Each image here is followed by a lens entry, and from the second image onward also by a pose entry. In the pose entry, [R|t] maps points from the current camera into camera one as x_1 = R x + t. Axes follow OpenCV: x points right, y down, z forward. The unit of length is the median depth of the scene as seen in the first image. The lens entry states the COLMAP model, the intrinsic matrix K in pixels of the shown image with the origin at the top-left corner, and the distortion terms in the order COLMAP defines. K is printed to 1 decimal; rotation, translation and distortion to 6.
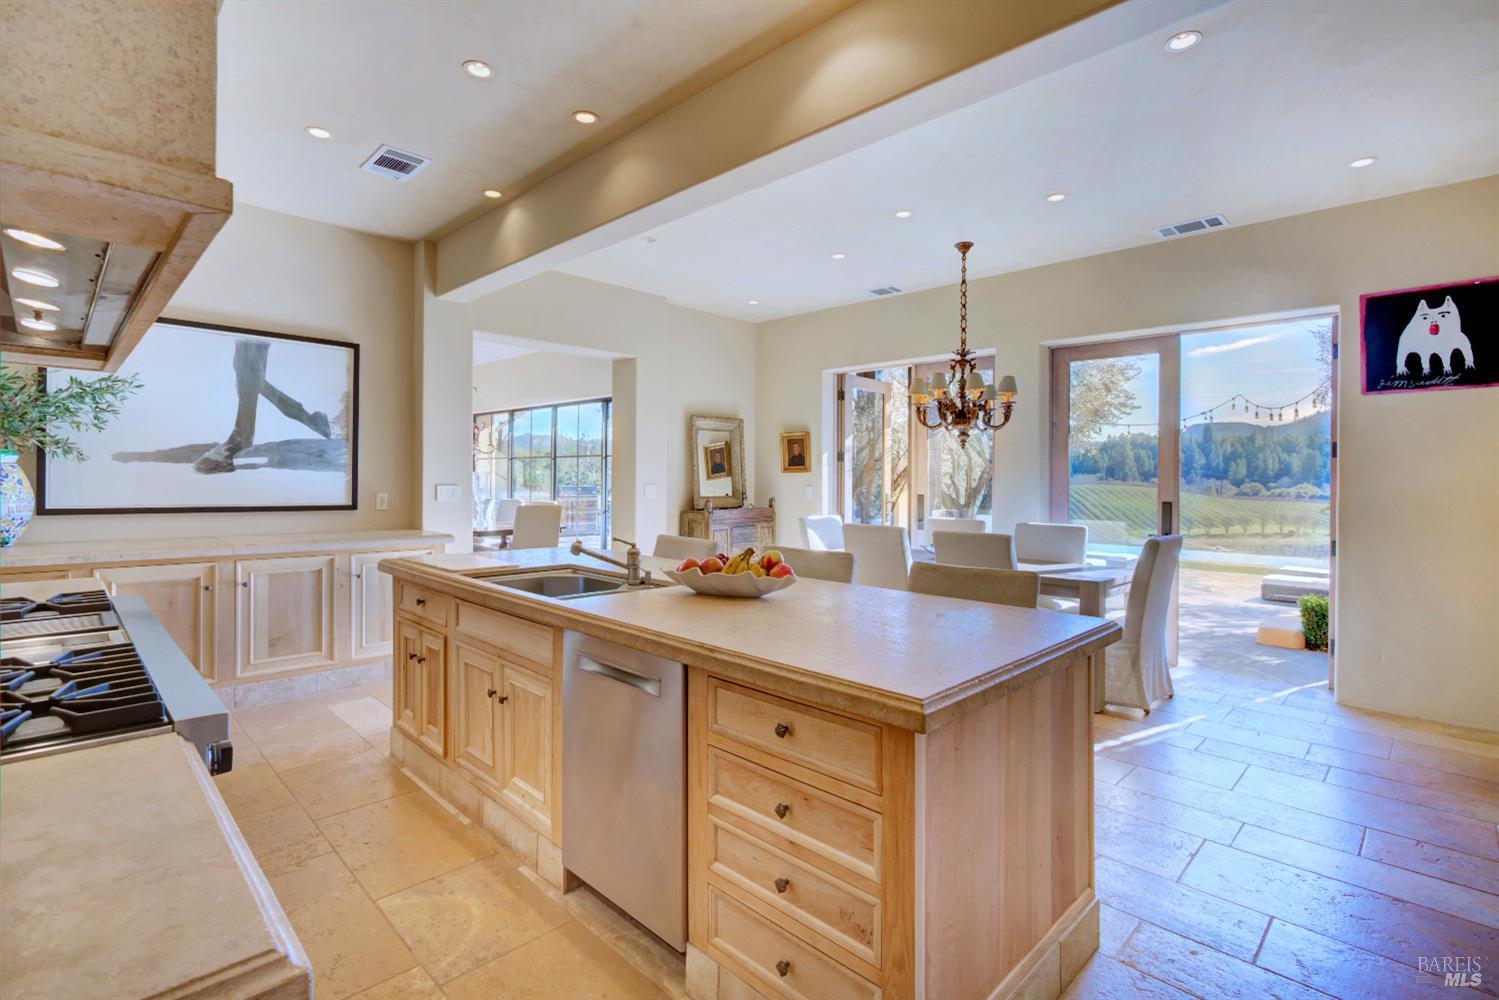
lens RADIAL K [[717.7, 0, 748.8], [0, 717.7, 485.9], [0, 0, 1]] dist [-0.003886, 0.000115]
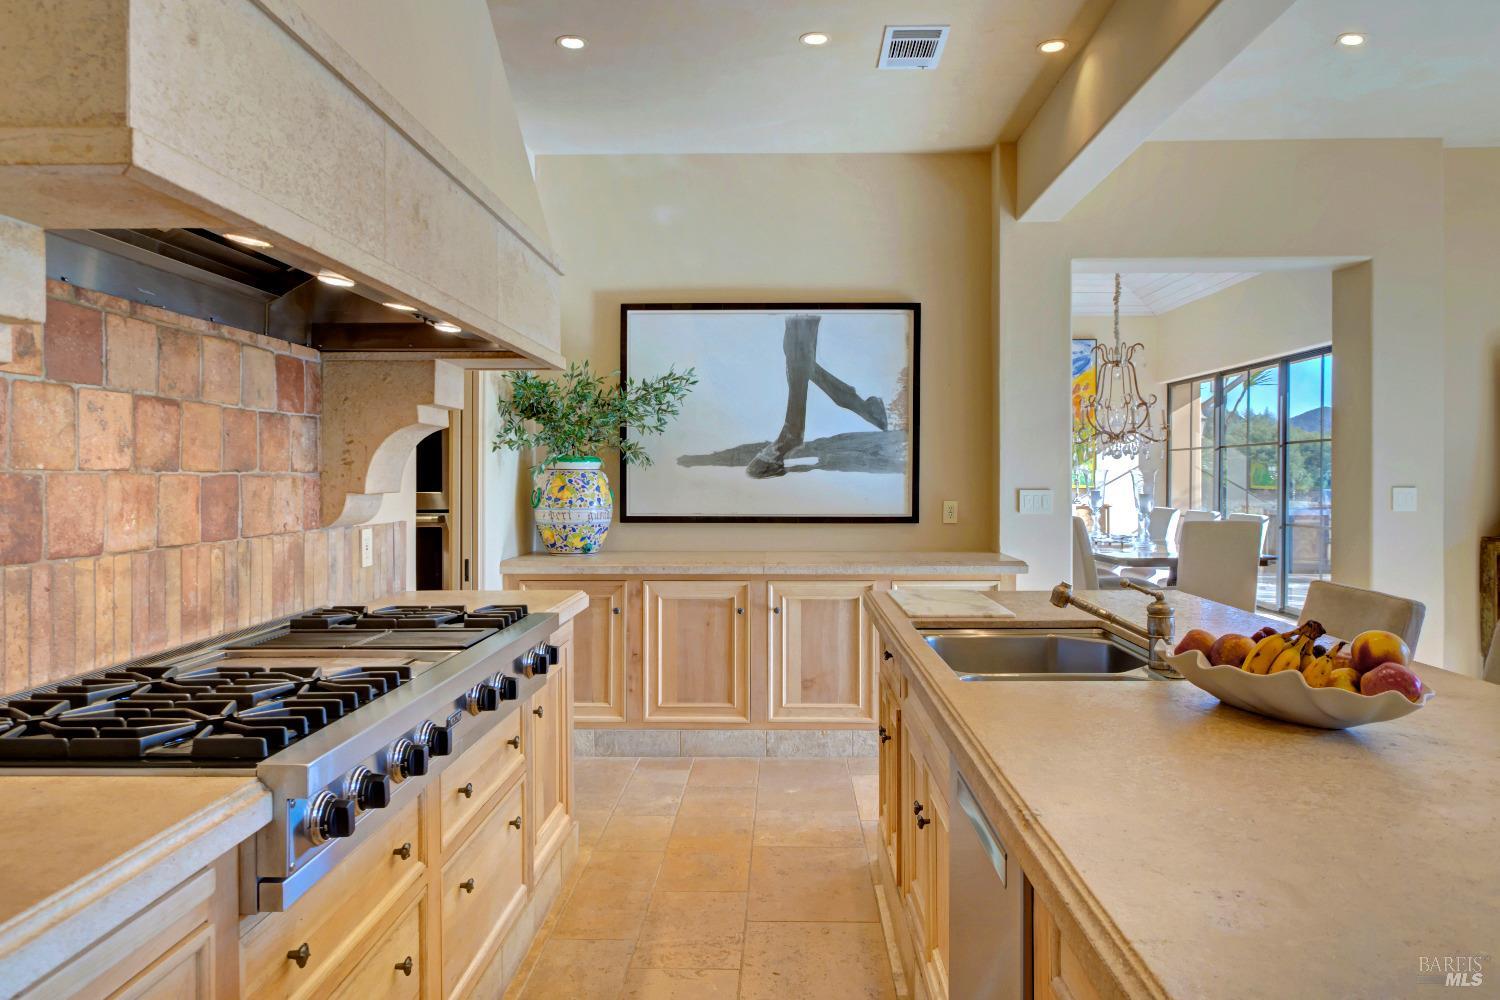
lens RADIAL K [[1023.4, 0, 751.5], [0, 1023.4, 489.4], [0, 0, 1]] dist [0.004200, -0.008973]
pose [[0.682134, -0.004360, -0.731214, 0.140217], [0.003431, 0.999990, -0.002762, 0.000096], [0.731219, -0.000625, 0.682143, 0.159601]]
